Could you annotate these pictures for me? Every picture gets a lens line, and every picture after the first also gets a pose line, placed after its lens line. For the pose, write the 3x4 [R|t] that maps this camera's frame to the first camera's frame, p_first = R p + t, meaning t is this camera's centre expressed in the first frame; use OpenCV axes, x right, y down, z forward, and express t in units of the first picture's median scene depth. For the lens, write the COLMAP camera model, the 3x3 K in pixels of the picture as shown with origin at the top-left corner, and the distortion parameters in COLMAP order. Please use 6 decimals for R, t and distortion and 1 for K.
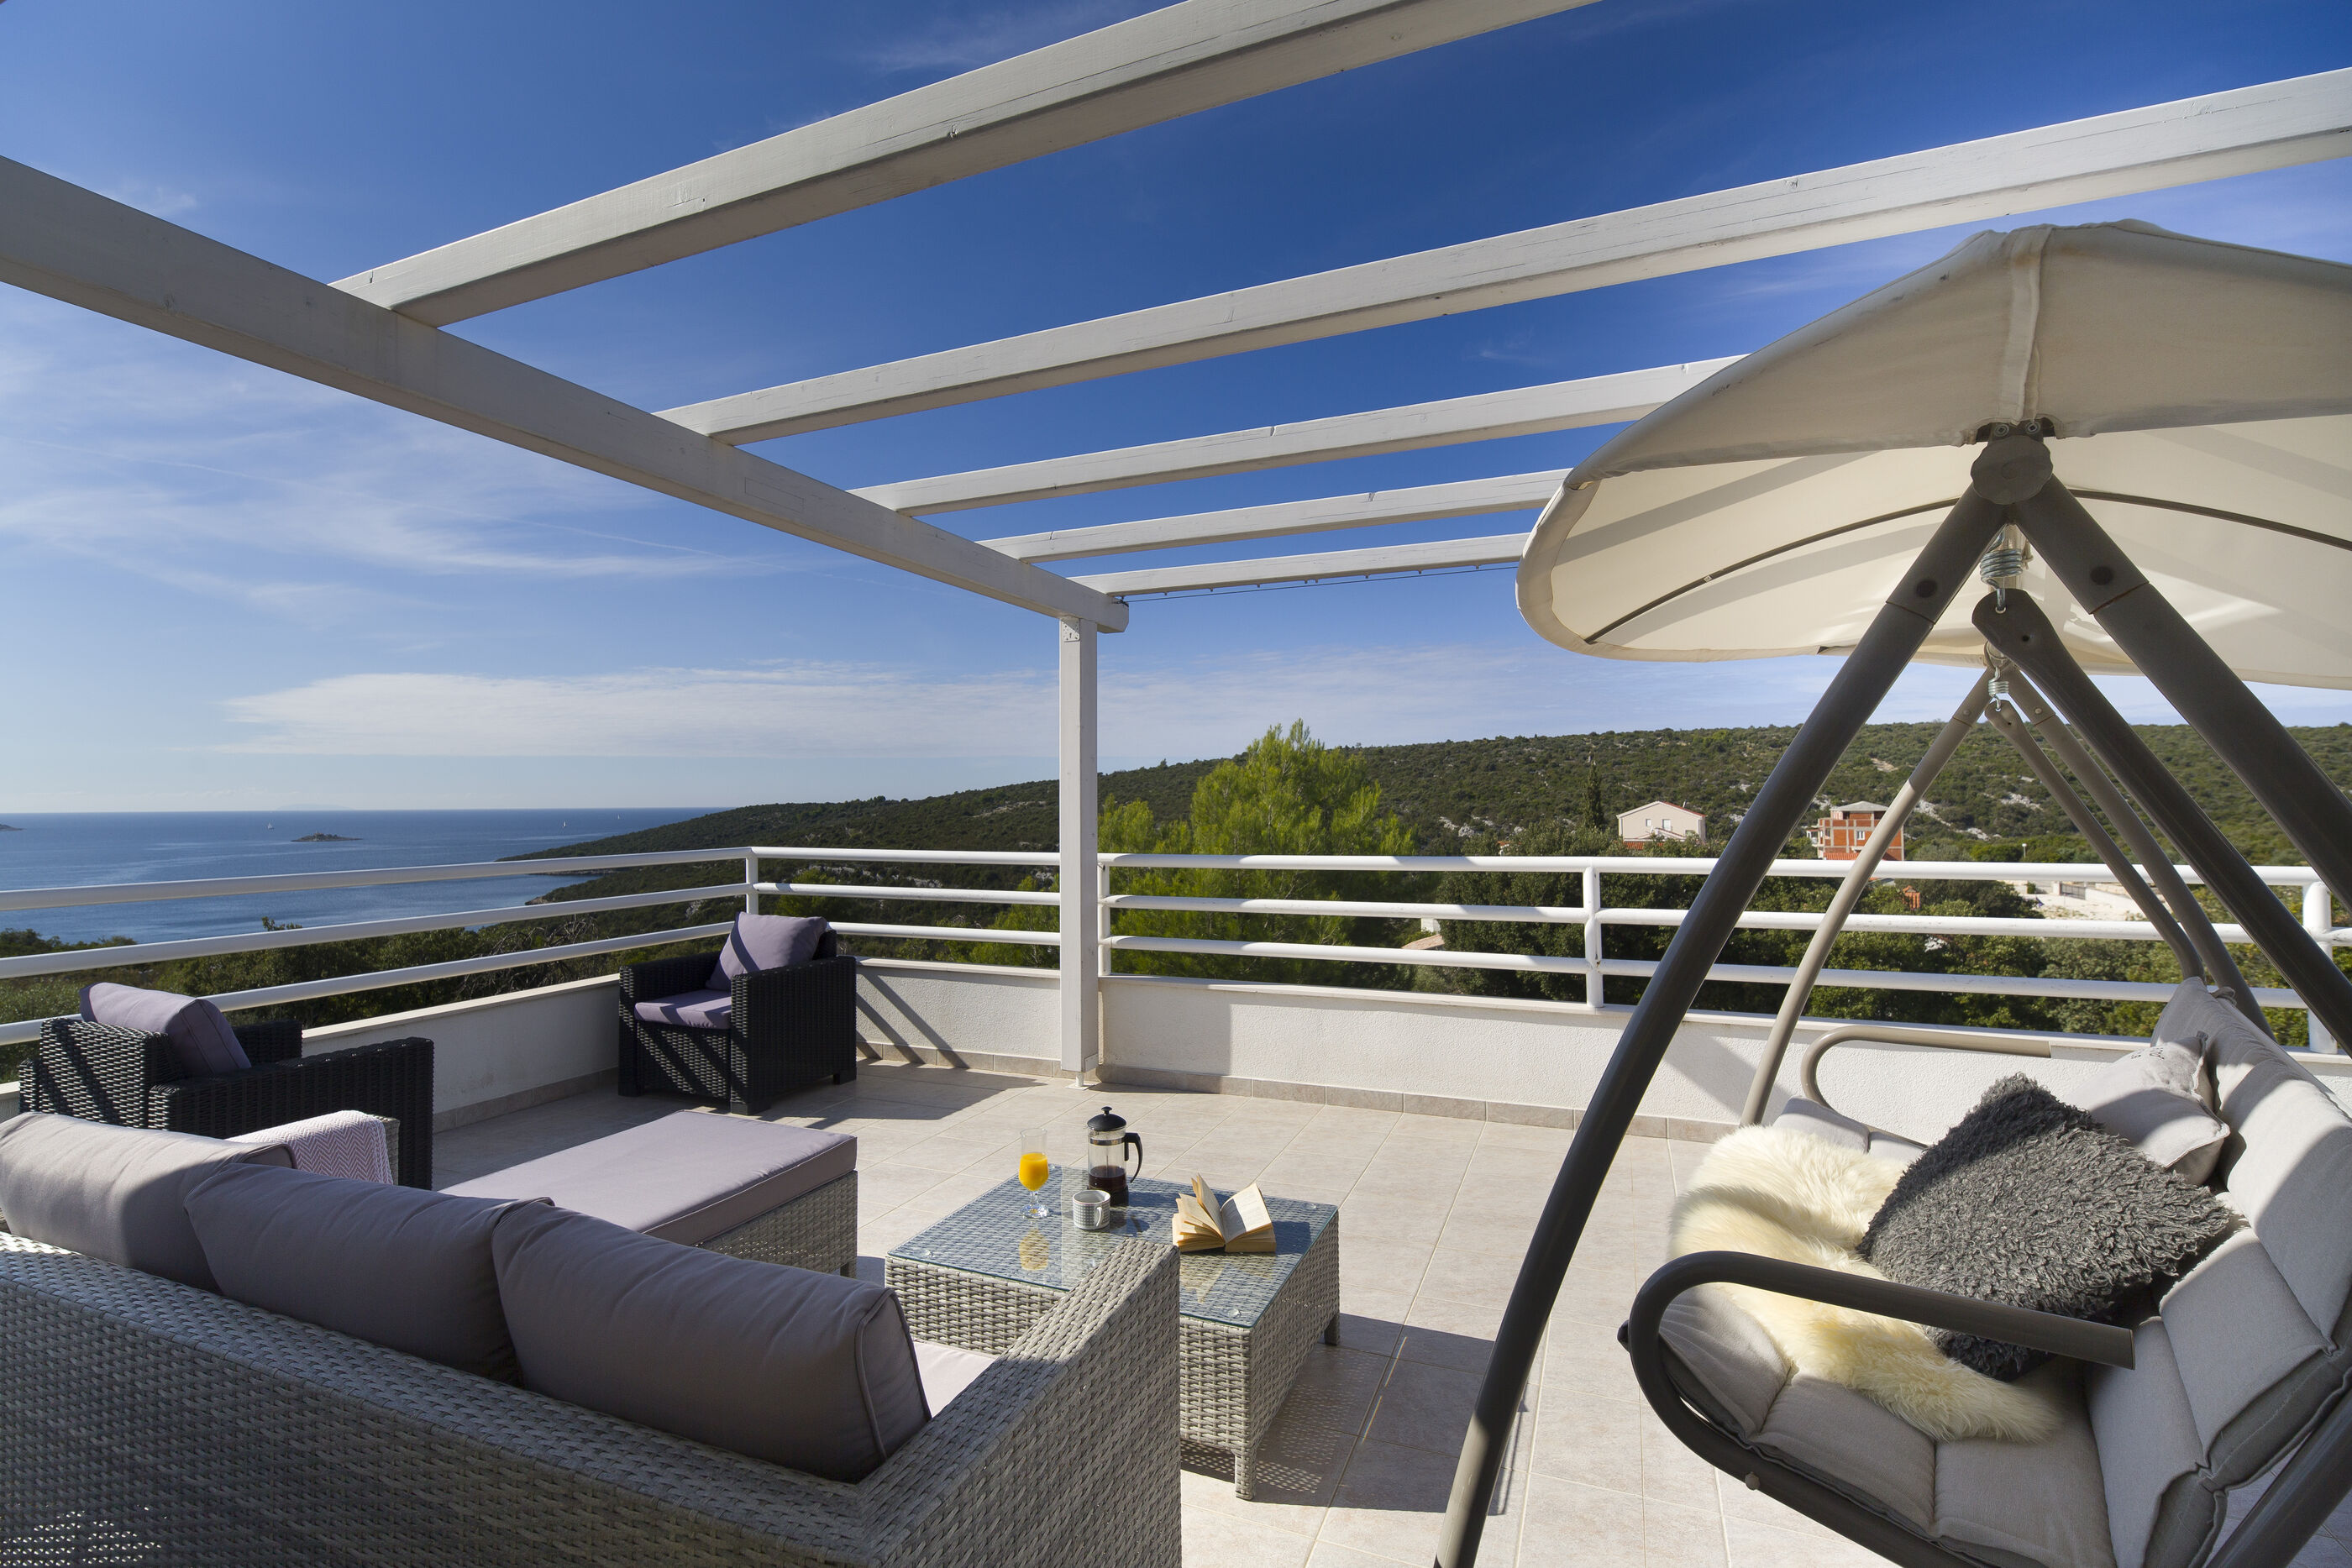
lens RADIAL K [[1049.4, 0, 1167.8], [0, 1049.4, 782.4], [0, 0, 1]] dist [-0.002395, -0.001827]
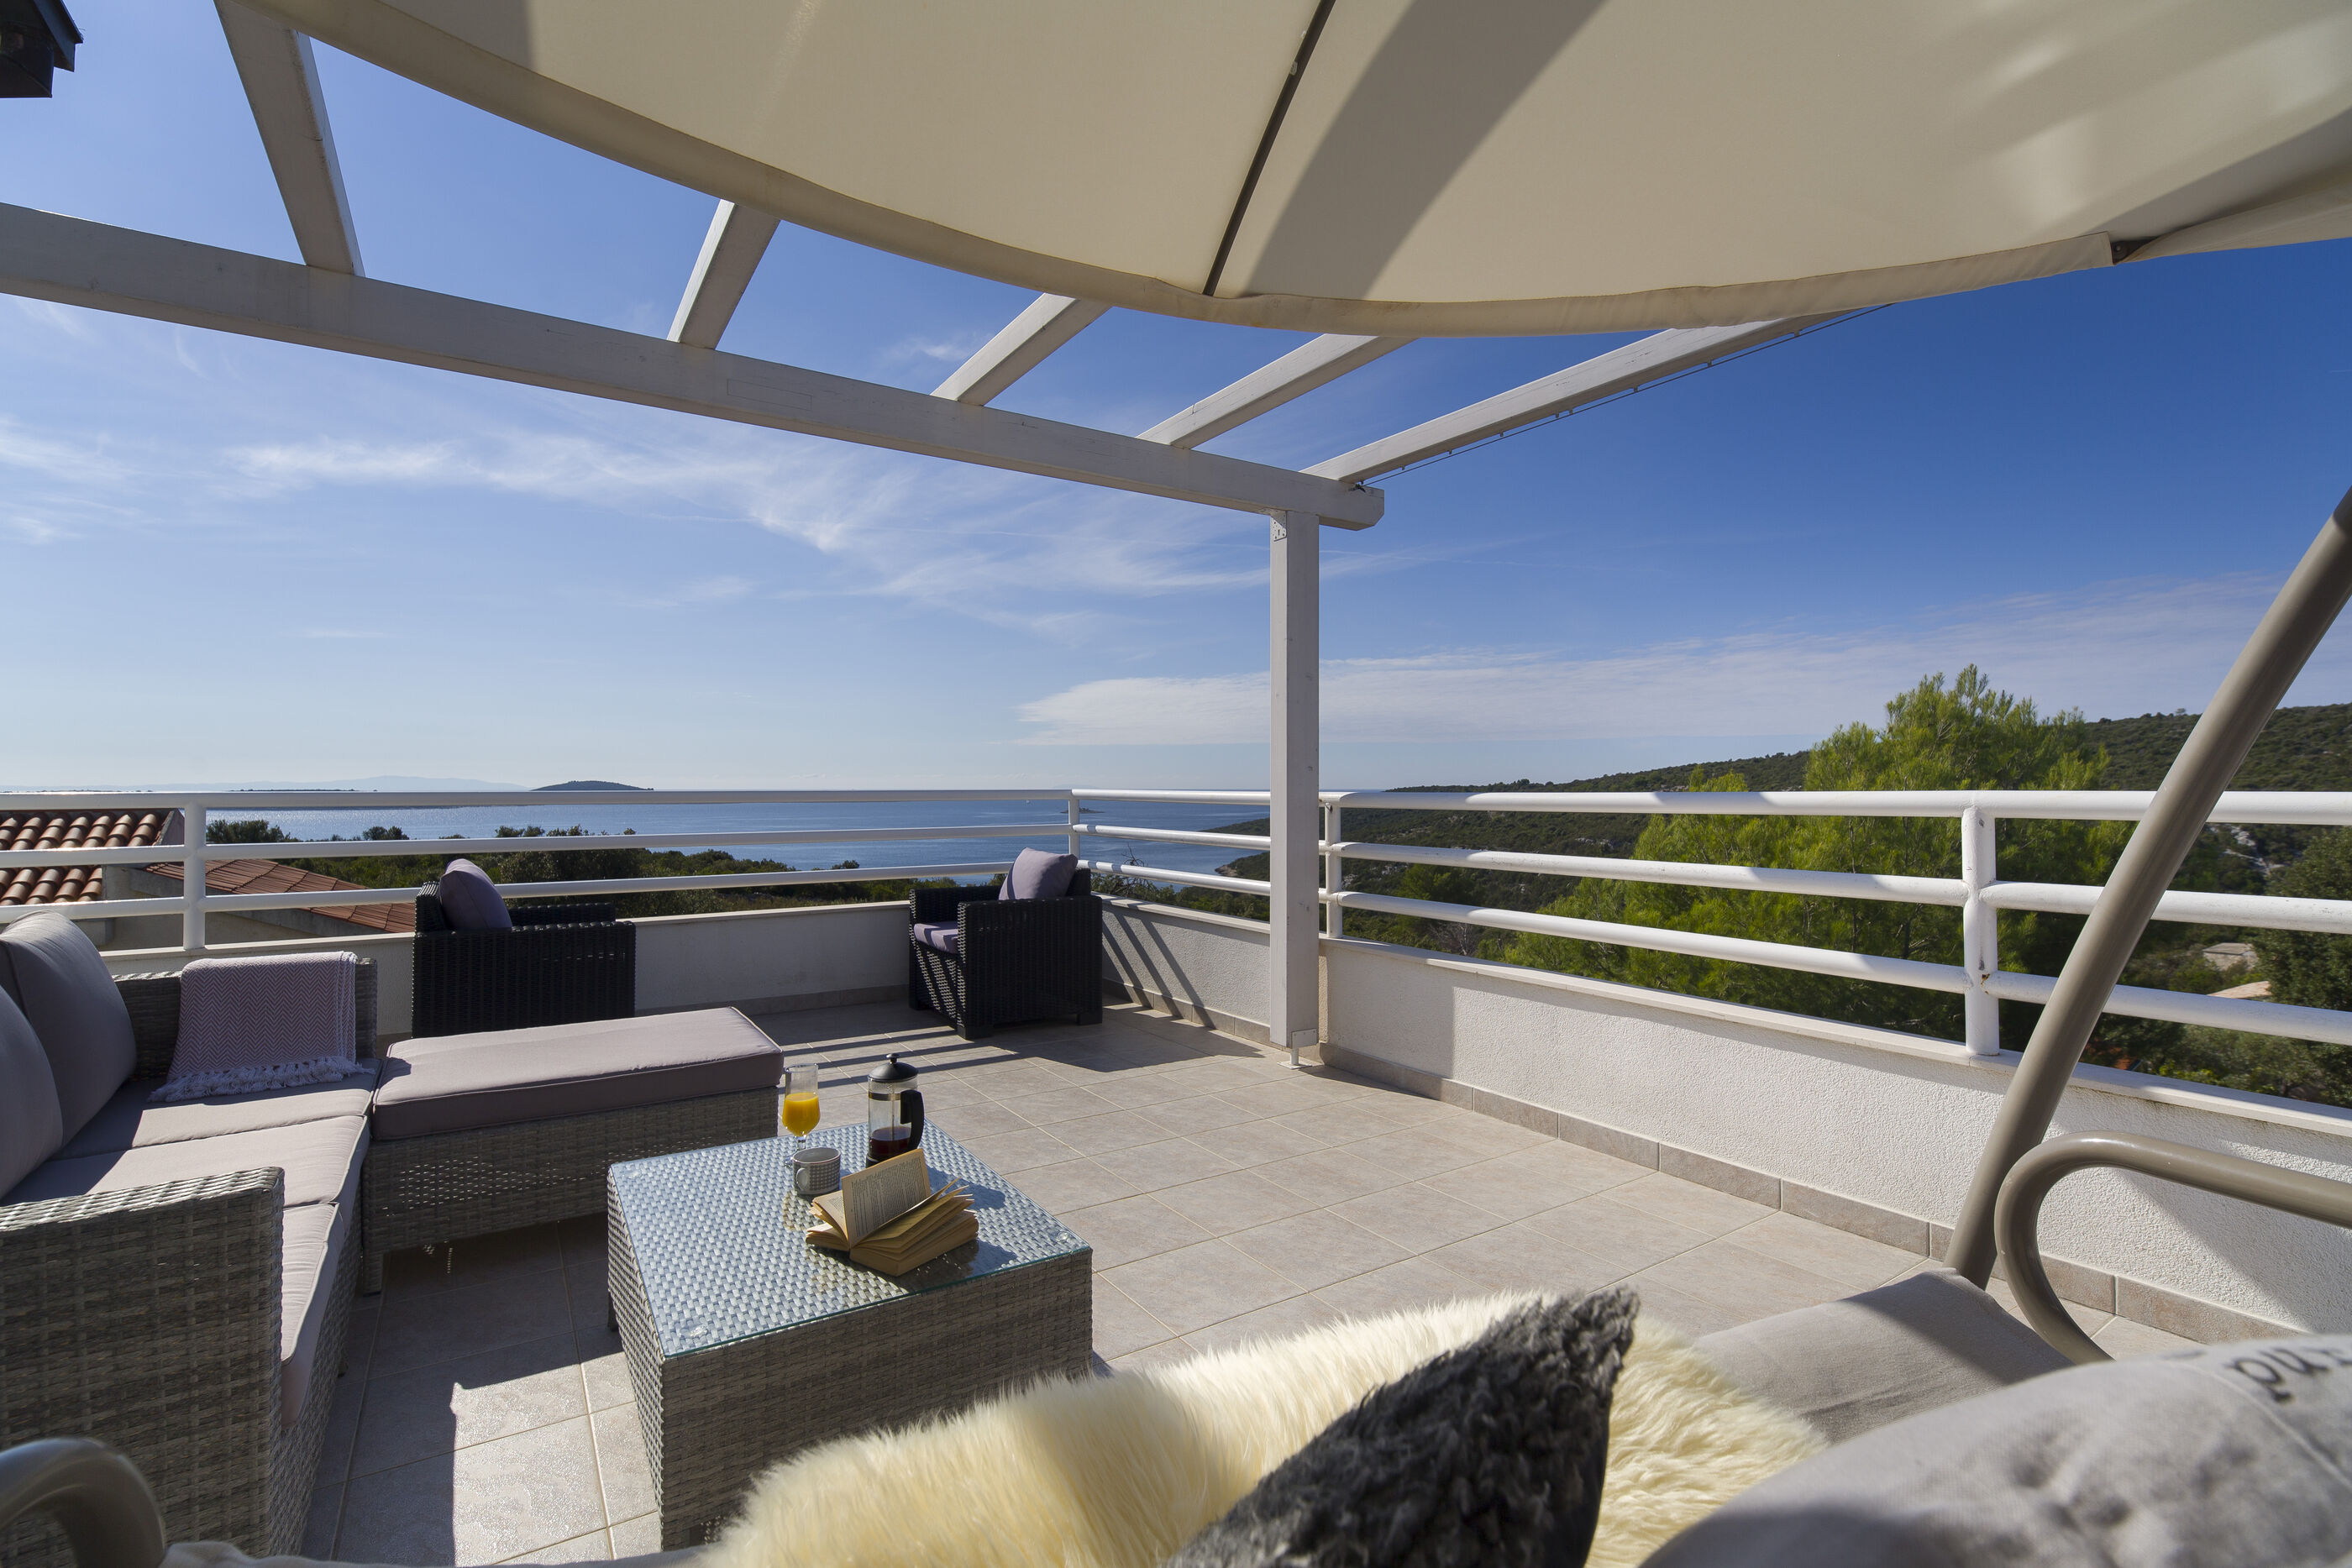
lens RADIAL K [[1049.4, 0, 1138.0], [0, 1049.4, 770.4], [0, 0, 1]] dist [-0.002395, -0.001827]
pose [[0.833910, 0.001219, -0.551899, 0.297659], [0.004164, 0.999955, 0.008499, 0.047287], [0.551884, -0.009385, 0.833868, 0.241072]]
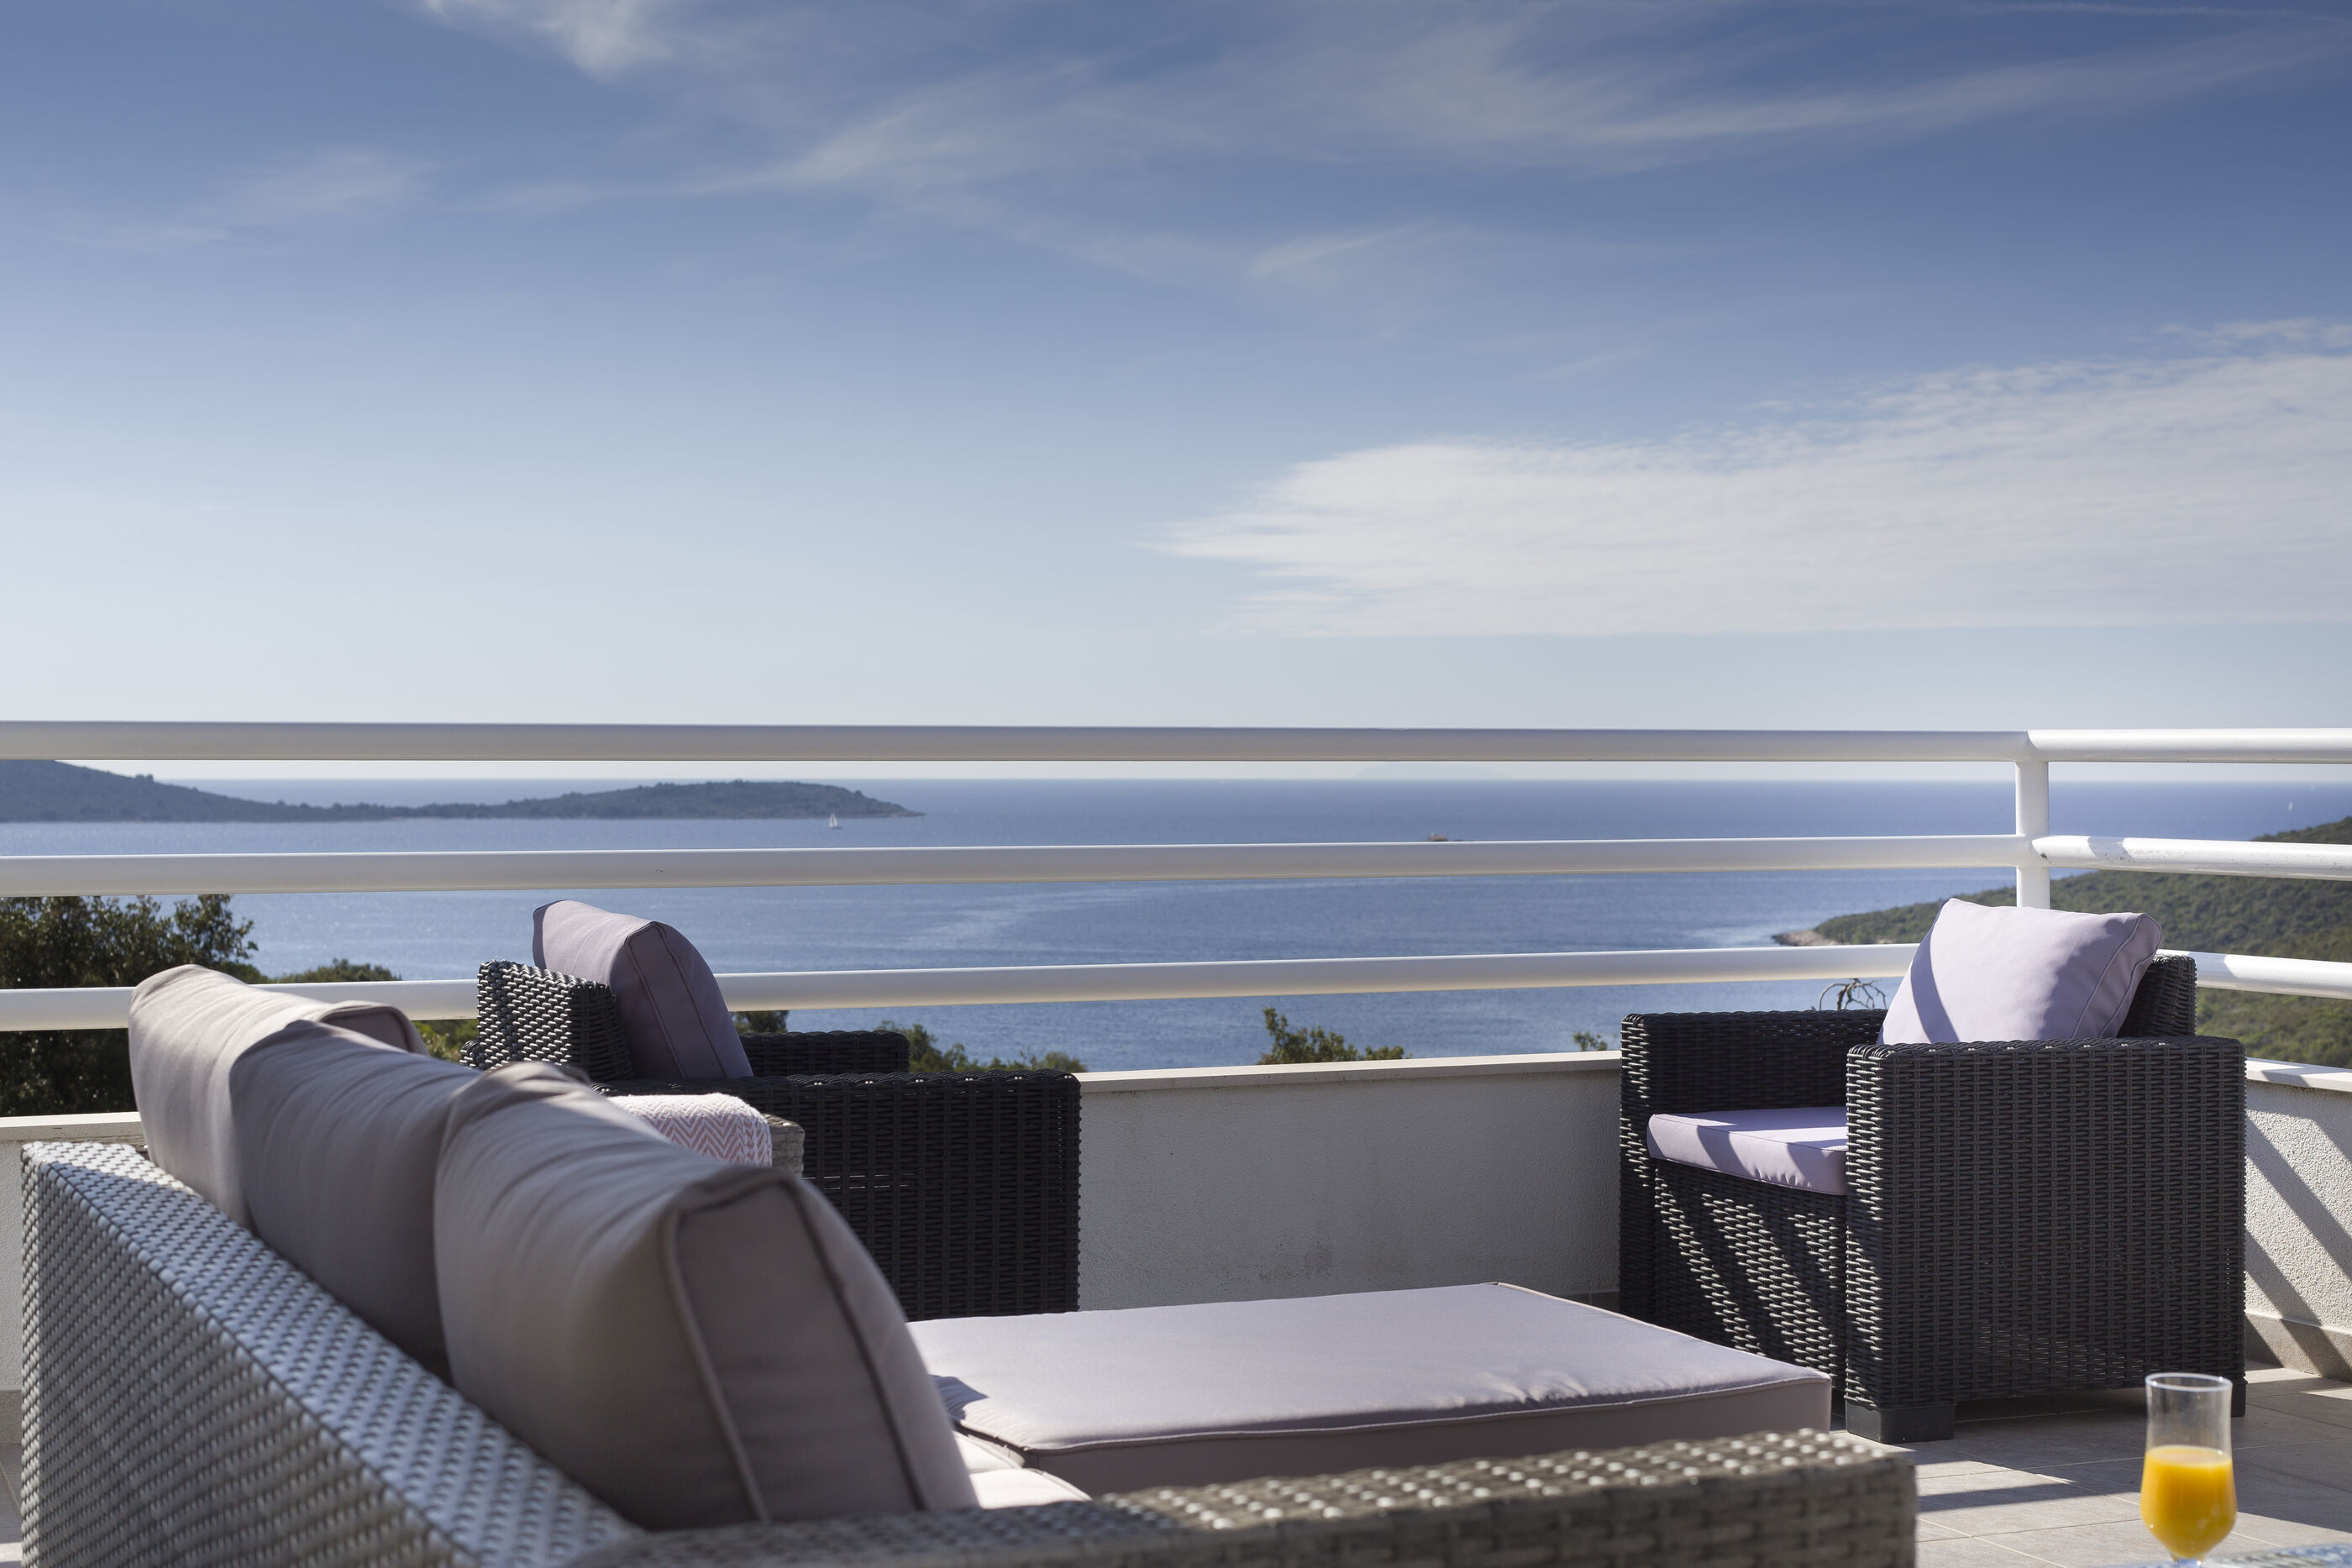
lens RADIAL K [[3339.6, 0, 1191.9], [0, 3339.6, 778.1], [0, 0, 1]] dist [0.001160, 0.000000]
pose [[0.739425, 0.014054, -0.673093, 0.177397], [0.004895, 0.999643, 0.026251, 0.063242], [0.673221, -0.022705, 0.739092, 0.019656]]
